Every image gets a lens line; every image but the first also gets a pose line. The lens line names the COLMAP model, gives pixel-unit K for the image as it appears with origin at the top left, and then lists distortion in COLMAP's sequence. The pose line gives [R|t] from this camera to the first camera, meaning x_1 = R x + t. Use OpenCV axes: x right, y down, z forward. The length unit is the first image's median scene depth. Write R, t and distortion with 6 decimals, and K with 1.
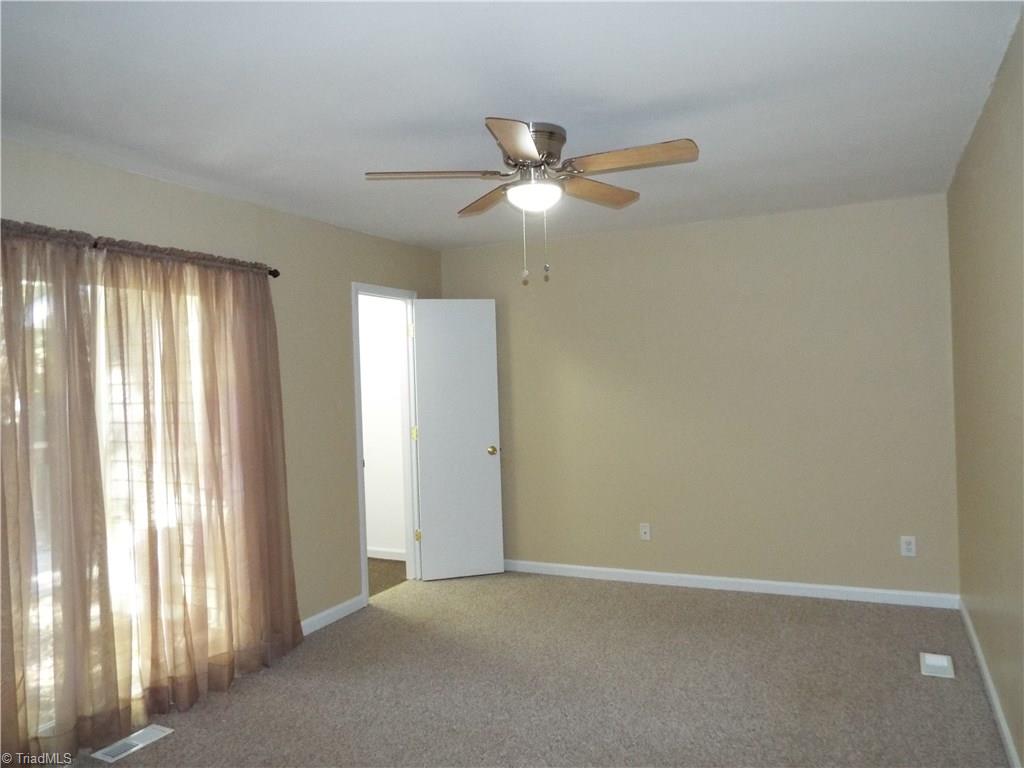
lens RADIAL K [[729.2, 0, 517.0], [0, 729.2, 384.7], [0, 0, 1]] dist [-0.049133, 0.000303]
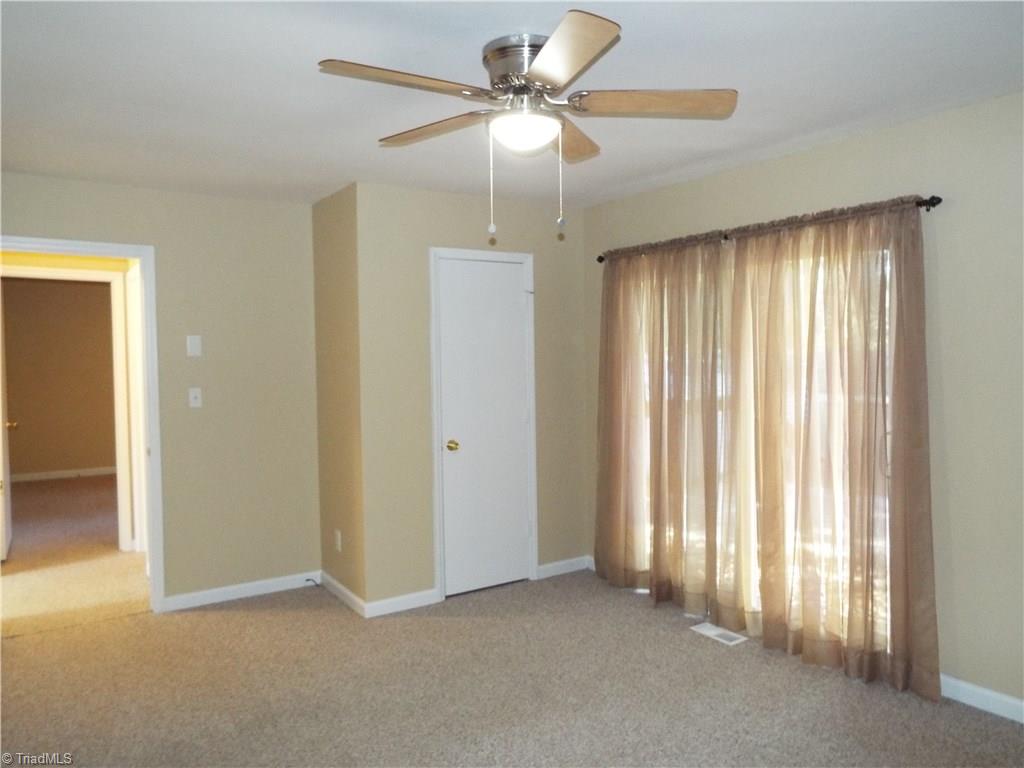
lens RADIAL K [[729.2, 0, 517.2], [0, 729.2, 382.1], [0, 0, 1]] dist [-0.049133, 0.000303]
pose [[-0.522317, 0.073868, -0.849546, 0.605962], [0.025883, 0.997155, 0.070789, -0.036496], [0.852359, 0.014985, -0.522743, 1.174583]]
